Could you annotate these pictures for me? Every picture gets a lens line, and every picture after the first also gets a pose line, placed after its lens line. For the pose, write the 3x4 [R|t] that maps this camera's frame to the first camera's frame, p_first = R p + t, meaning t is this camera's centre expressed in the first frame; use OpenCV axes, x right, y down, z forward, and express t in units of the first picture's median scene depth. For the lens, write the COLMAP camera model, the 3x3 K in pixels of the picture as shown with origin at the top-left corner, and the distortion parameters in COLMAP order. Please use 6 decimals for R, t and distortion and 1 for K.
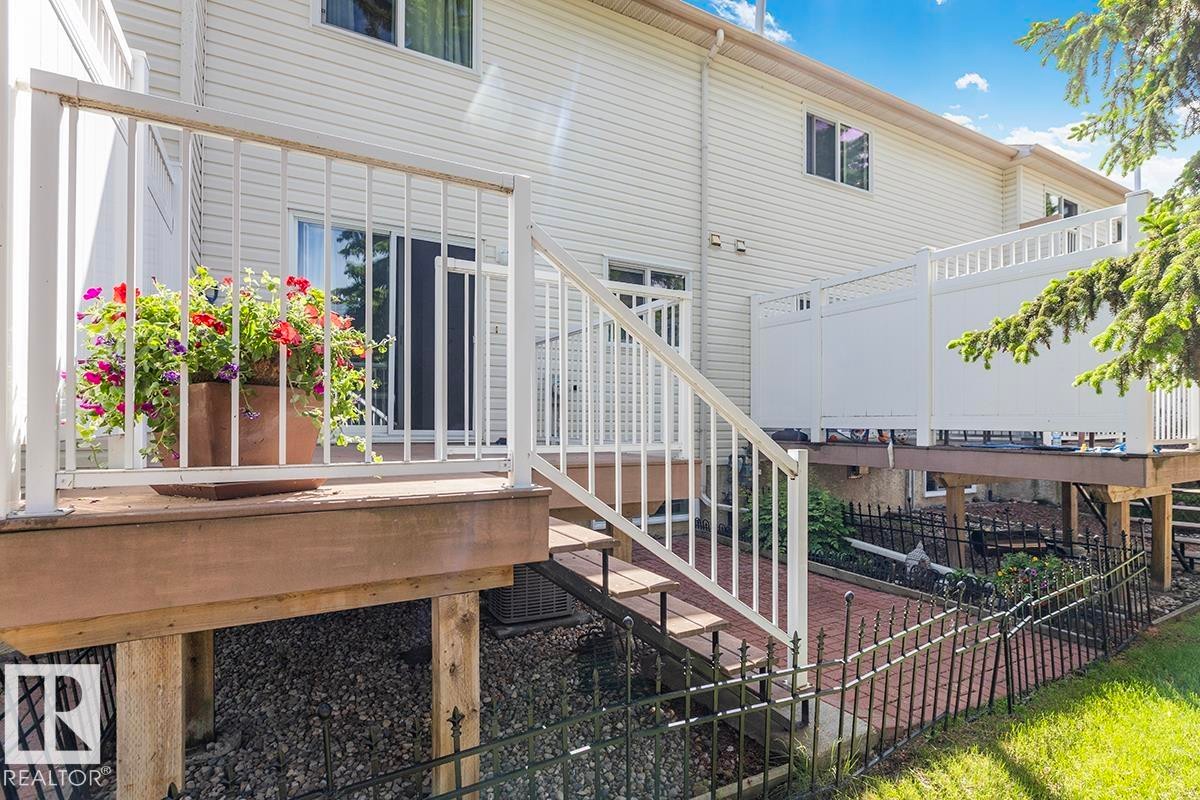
lens RADIAL K [[581.9, 0, 596.4], [0, 581.9, 419.5], [0, 0, 1]] dist [-0.001751, -0.000964]
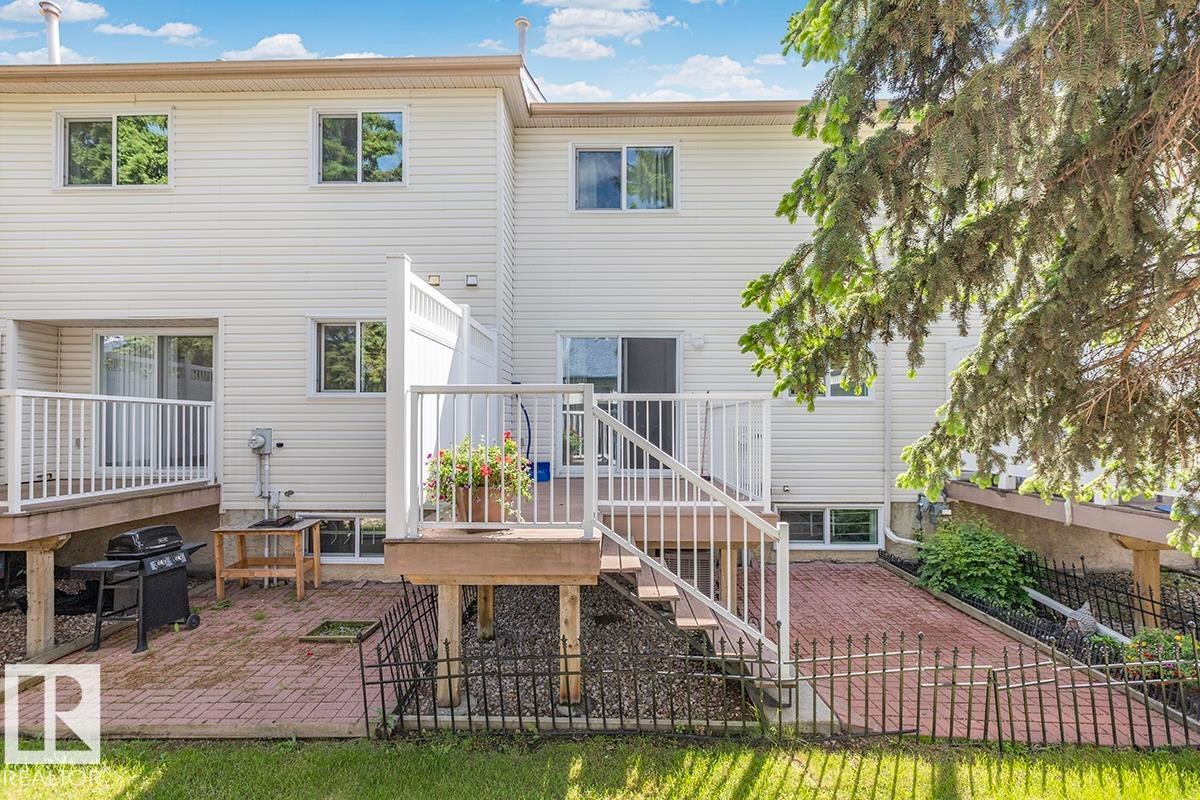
lens RADIAL K [[537.5, 0, 596.8], [0, 537.5, 421.0], [0, 0, 1]] dist [0.000634, 0.000019]
pose [[0.861035, -0.007449, -0.508491, 0.887742], [0.006694, 0.999972, -0.003313, -0.295310], [0.508501, -0.000552, 0.861061, -0.629230]]
